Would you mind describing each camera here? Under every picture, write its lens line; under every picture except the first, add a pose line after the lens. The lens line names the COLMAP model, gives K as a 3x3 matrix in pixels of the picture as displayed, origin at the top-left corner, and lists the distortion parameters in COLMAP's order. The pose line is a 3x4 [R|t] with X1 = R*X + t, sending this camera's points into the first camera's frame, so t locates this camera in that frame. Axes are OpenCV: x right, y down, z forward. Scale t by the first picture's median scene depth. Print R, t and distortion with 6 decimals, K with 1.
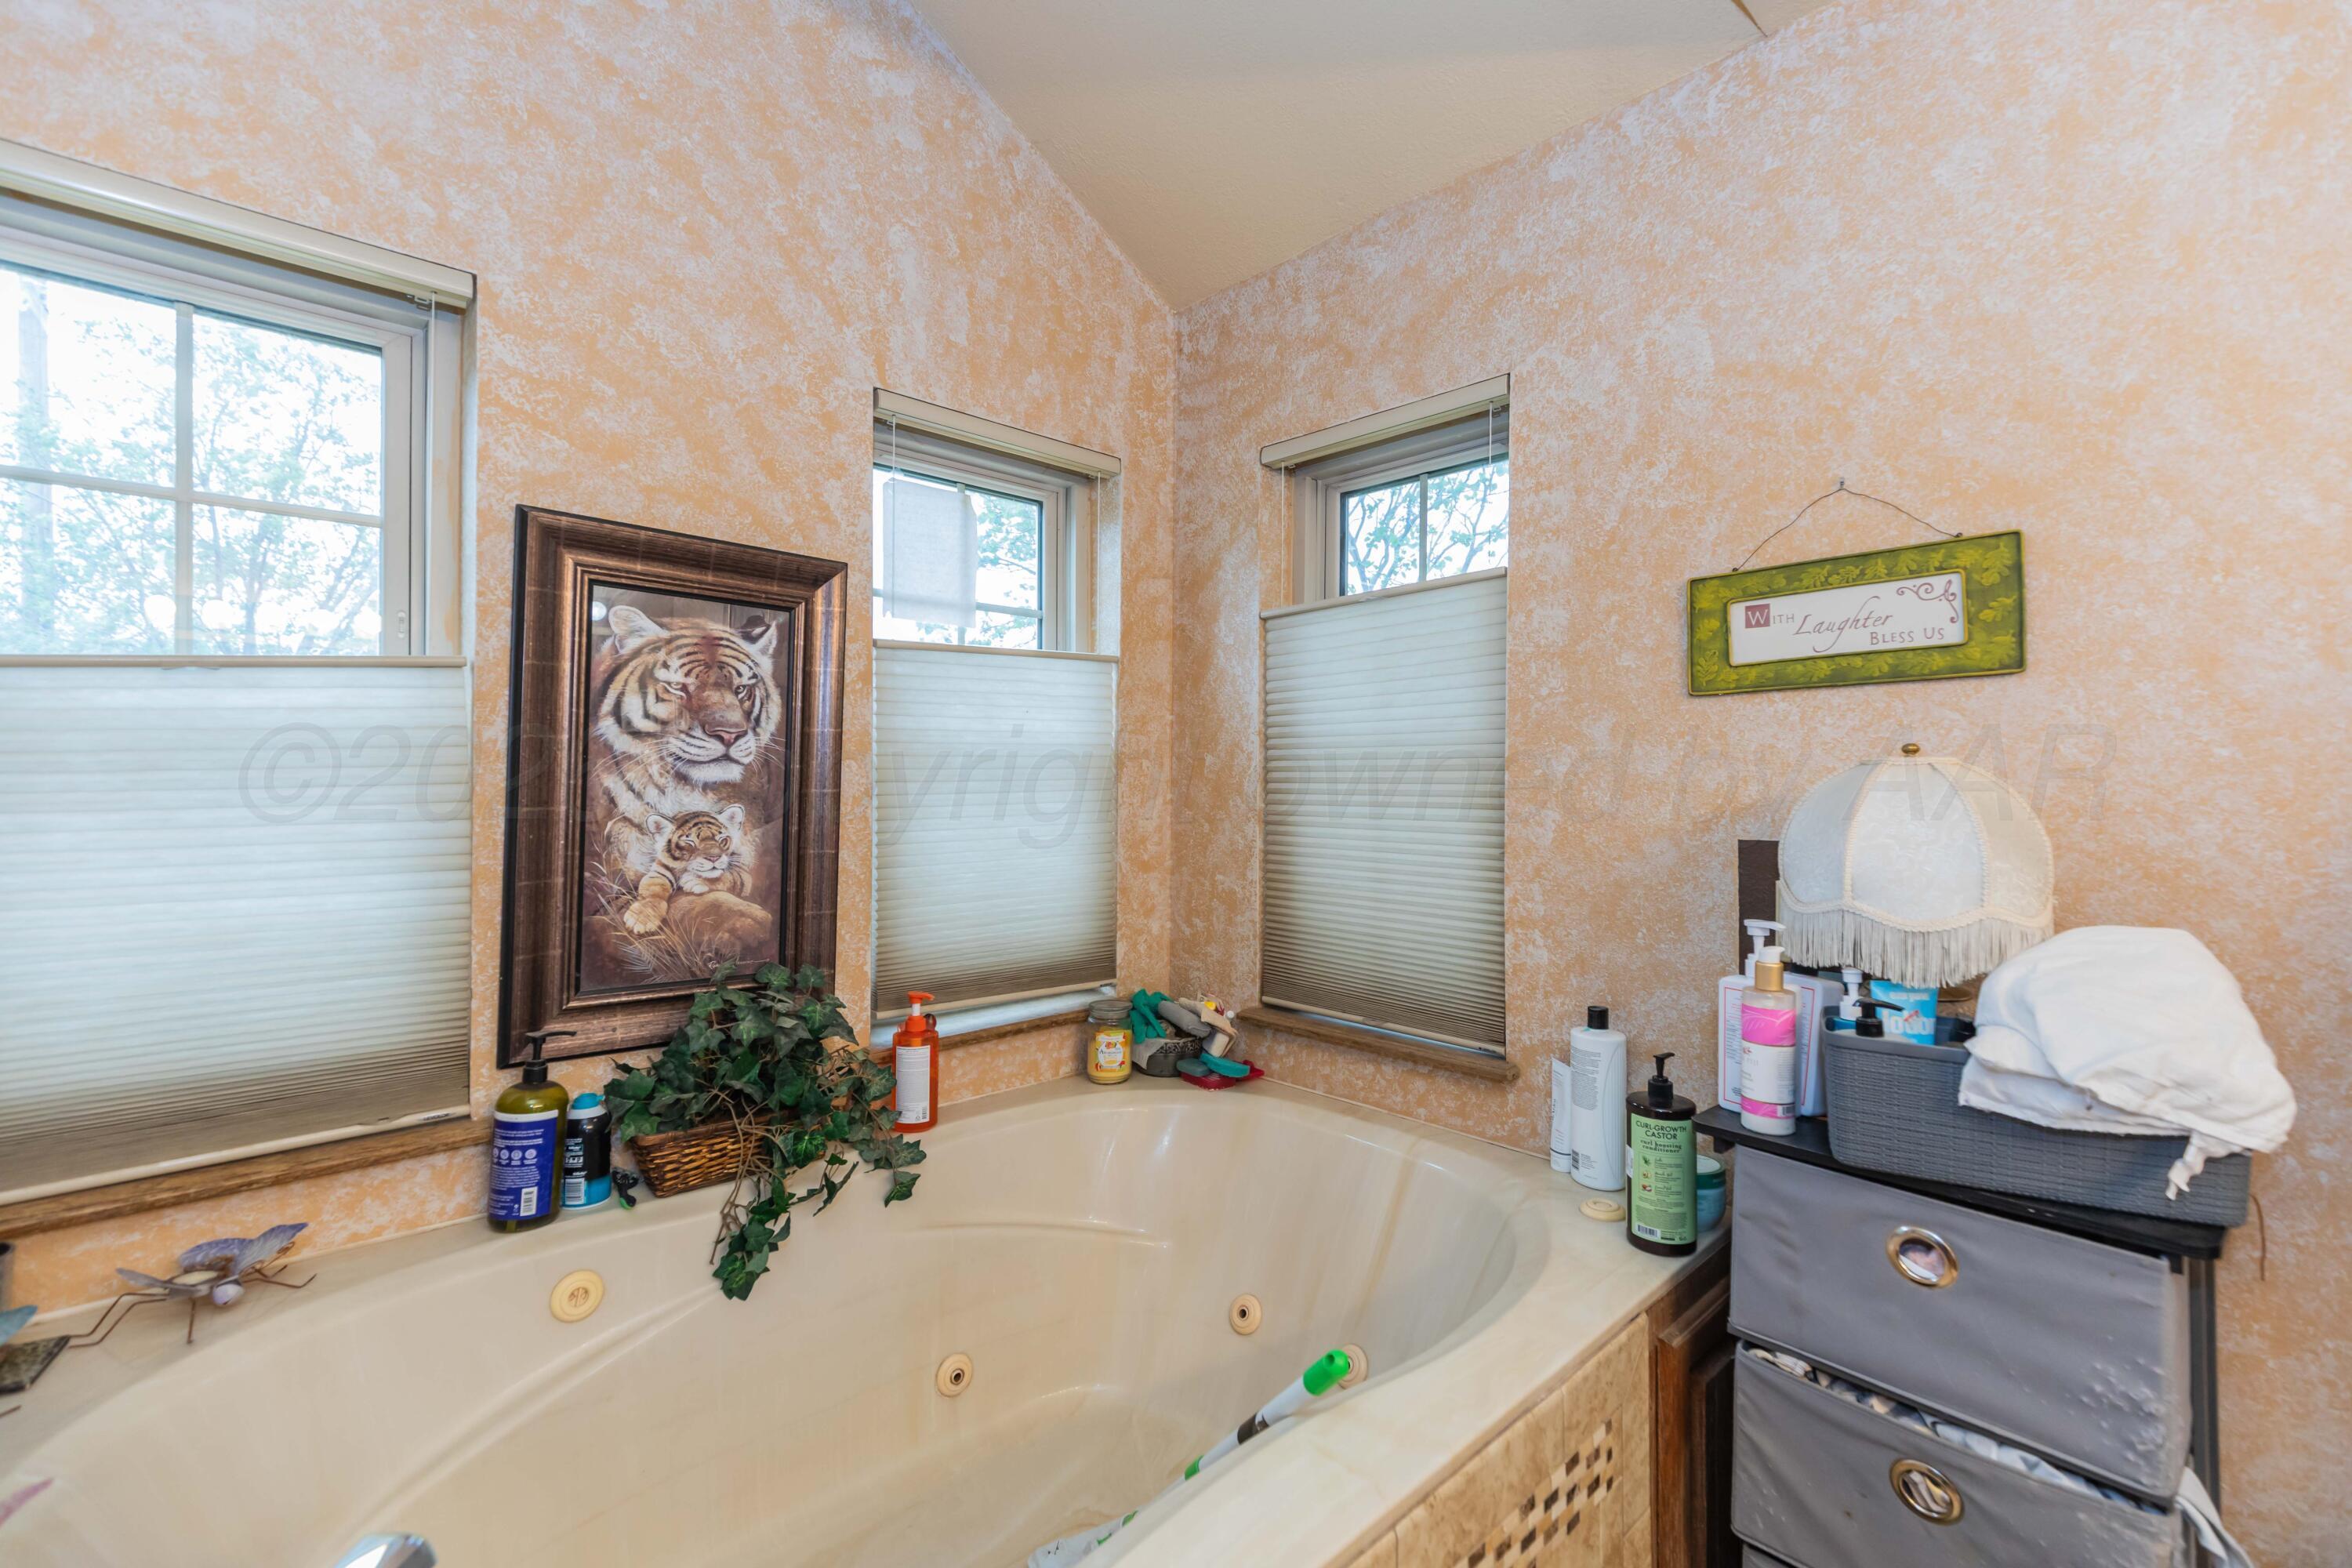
lens RADIAL K [[1033.2, 0, 1188.5], [0, 1033.2, 777.5], [0, 0, 1]] dist [0.002899, -0.000704]
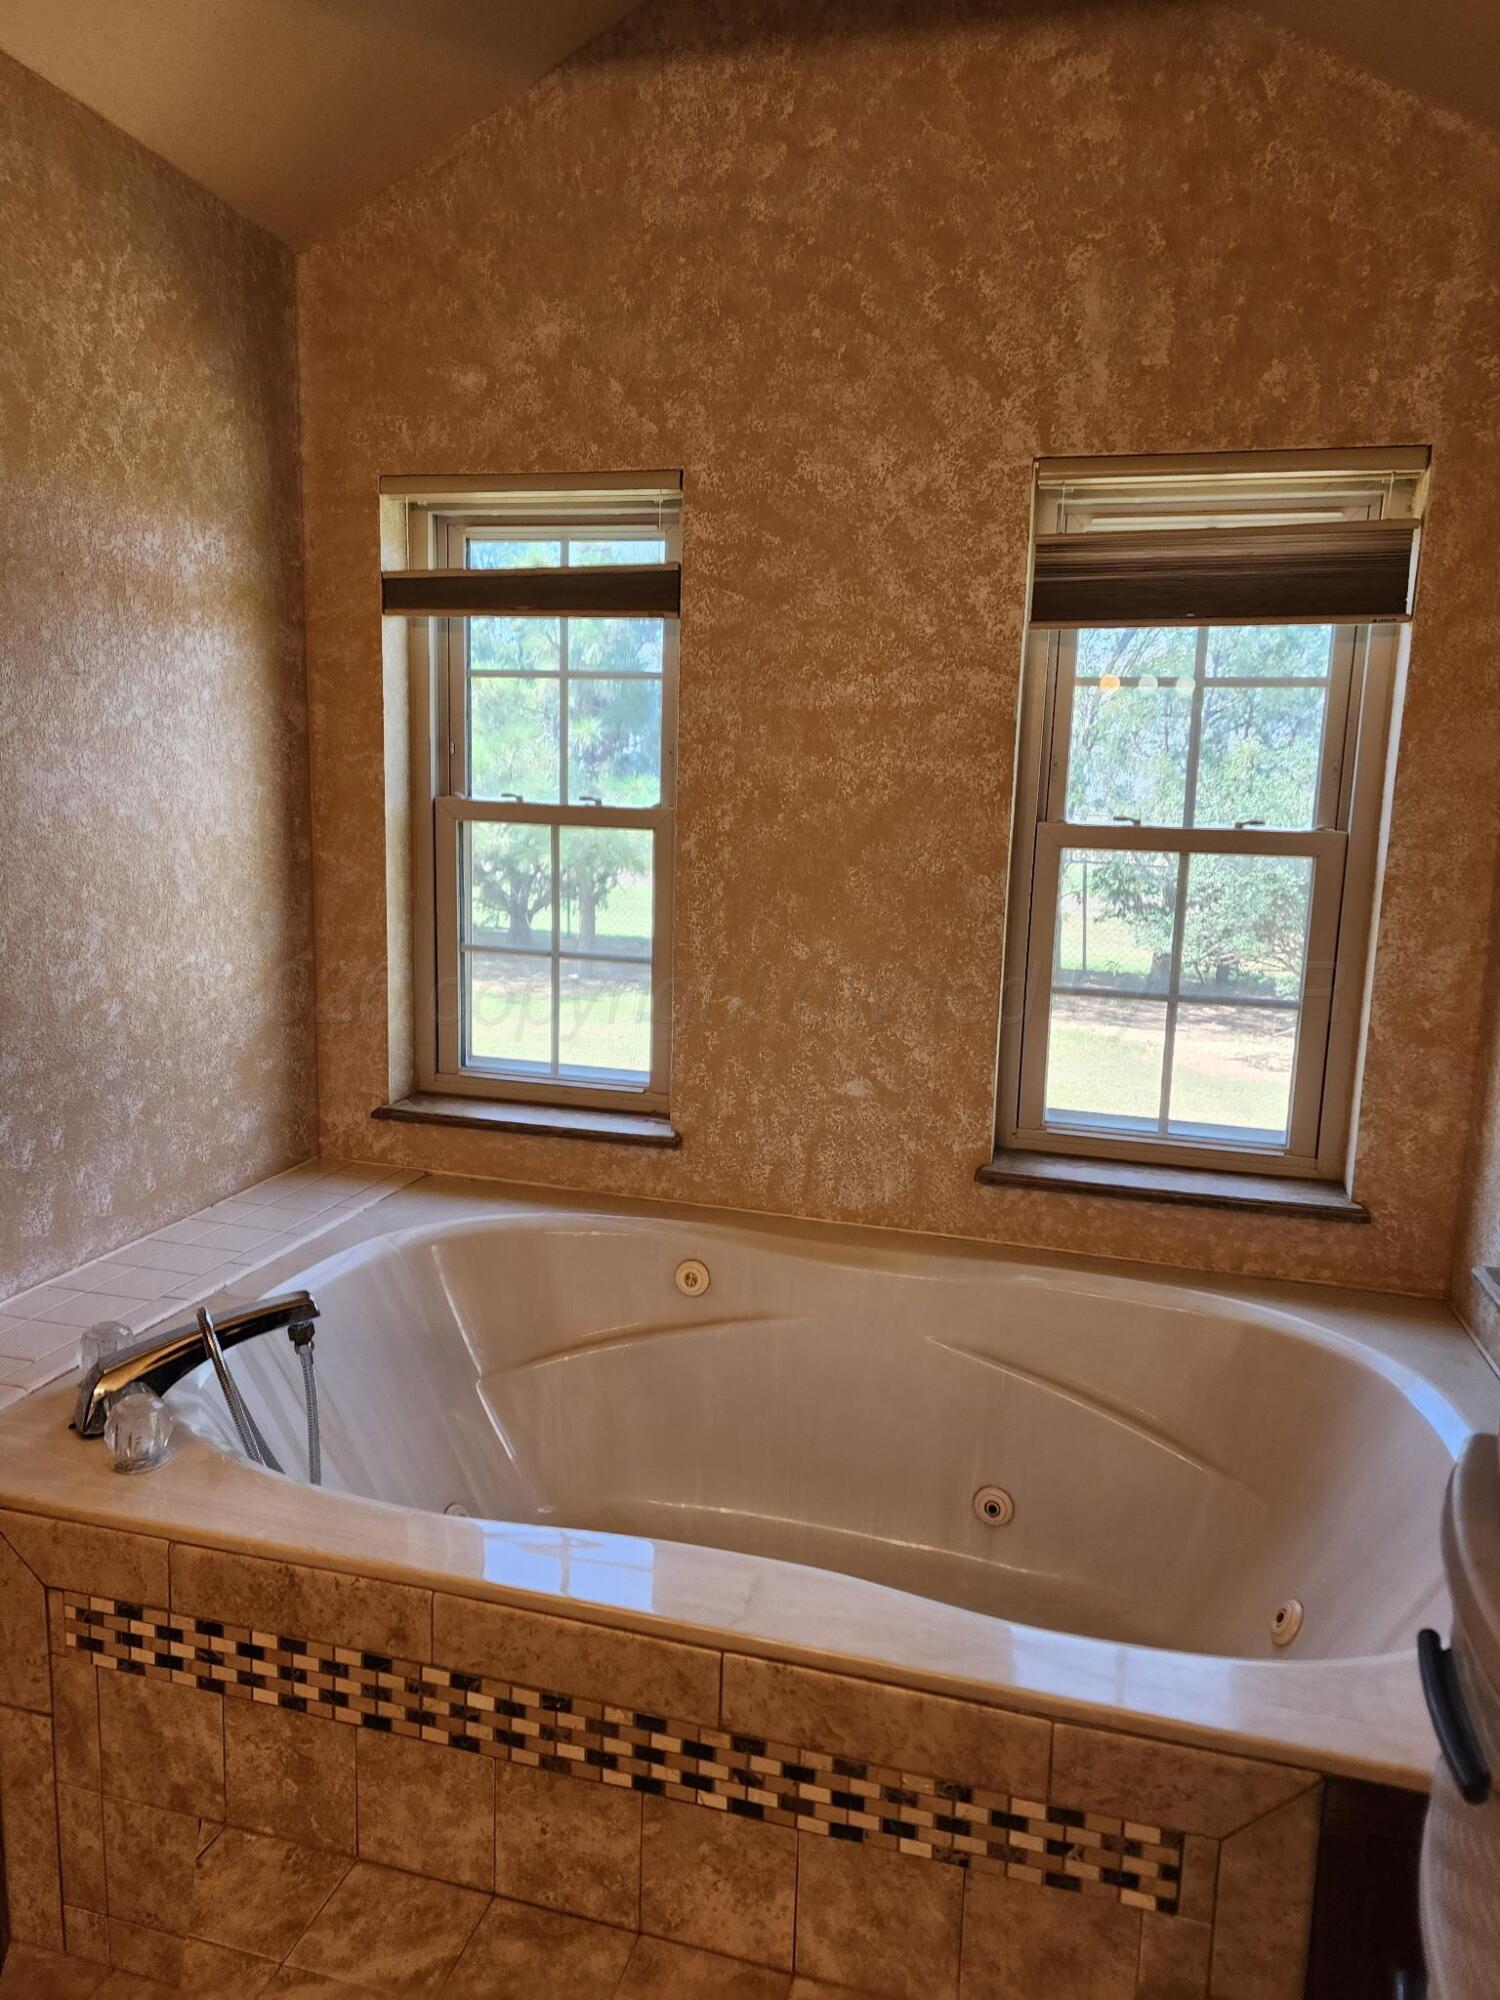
lens RADIAL K [[1376.2, 0, 750.0], [0, 1376.2, 1000.0], [0, 0, 1]] dist [0.081984, -0.084583]
pose [[0.512243, 0.153595, -0.844995, 0.882371], [-0.027553, 0.986311, 0.162579, -0.137767], [0.858399, -0.059998, 0.509462, 0.190153]]
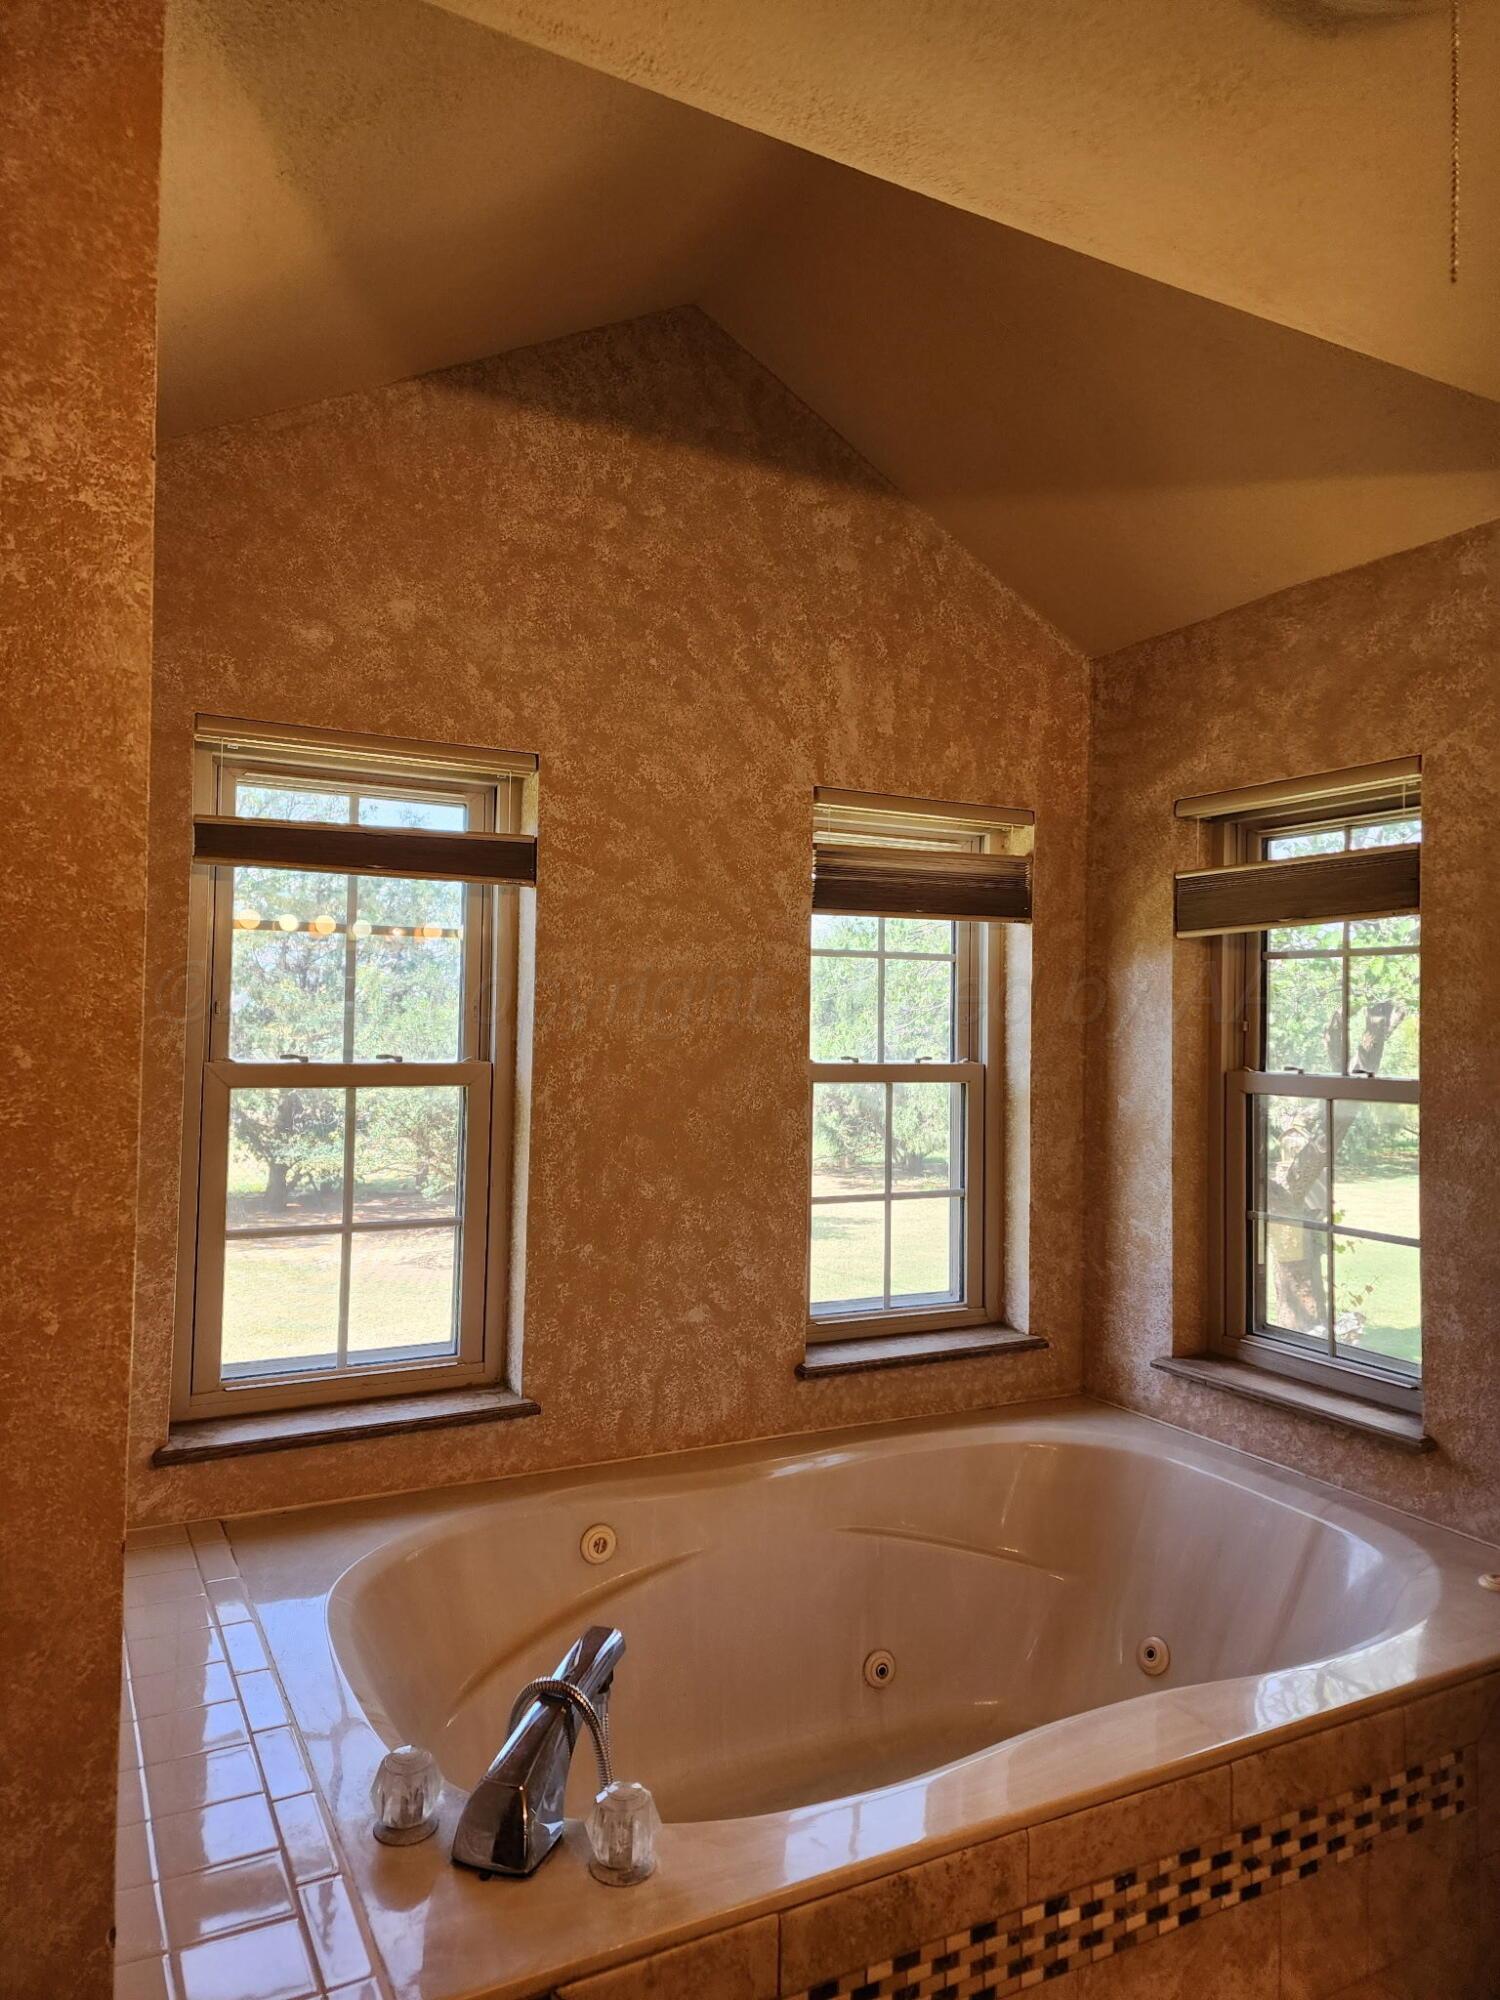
lens RADIAL K [[1329.0, 0, 767.0], [0, 1329.0, 982.6], [0, 0, 1]] dist [0.092217, -0.082794]
pose [[0.963506, 0.002914, -0.267671, 0.057782], [-0.011795, 0.999432, -0.031577, -0.146905], [0.267427, 0.033582, 0.962993, -0.584925]]
